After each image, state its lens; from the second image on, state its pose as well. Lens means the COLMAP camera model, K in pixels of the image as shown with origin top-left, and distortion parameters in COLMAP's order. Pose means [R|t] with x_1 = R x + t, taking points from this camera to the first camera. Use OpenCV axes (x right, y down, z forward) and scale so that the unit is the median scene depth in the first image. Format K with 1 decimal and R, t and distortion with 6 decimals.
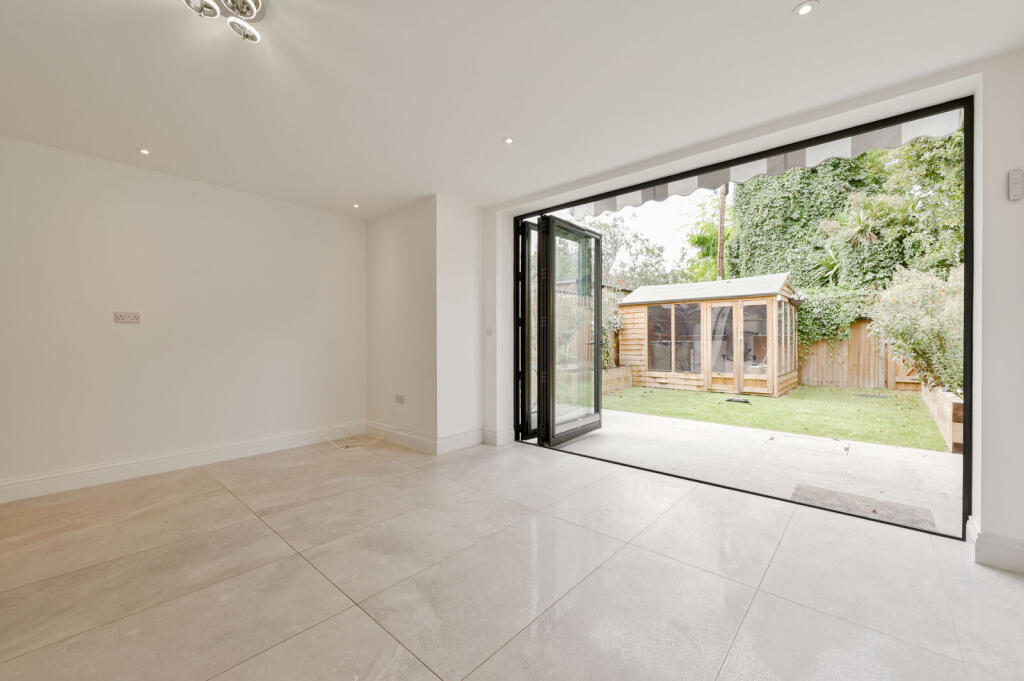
lens RADIAL K [[405.0, 0, 513.7], [0, 405.0, 340.1], [0, 0, 1]] dist [0.002298, 0.000197]
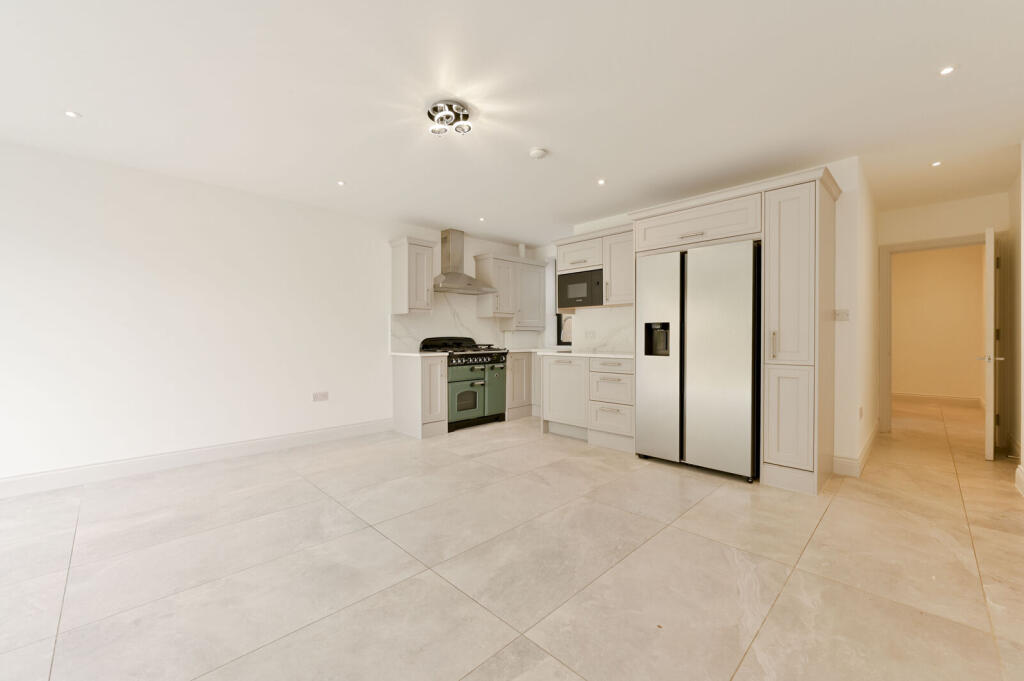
lens RADIAL K [[405.0, 0, 511.6], [0, 405.0, 340.8], [0, 0, 1]] dist [0.002298, 0.000197]
pose [[-0.997763, 0.004260, 0.066720, -0.806412], [0.005677, 0.999762, 0.021074, -0.010589], [-0.066615, 0.021405, -0.997549, 1.955400]]
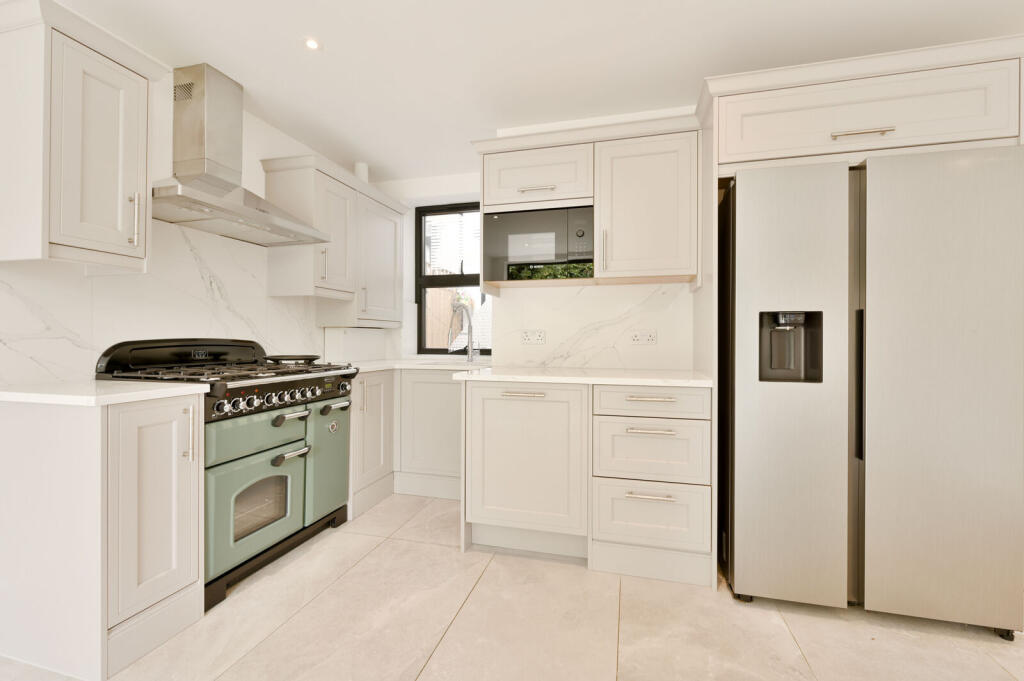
lens RADIAL K [[429.7, 0, 517.6], [0, 429.7, 339.4], [0, 0, 1]] dist [-0.000201, 0.000190]
pose [[-0.884338, -0.001362, -0.466846, -0.524941], [-0.007140, 0.999918, 0.010608, -0.001005], [0.466793, 0.012714, -0.884275, 1.012087]]
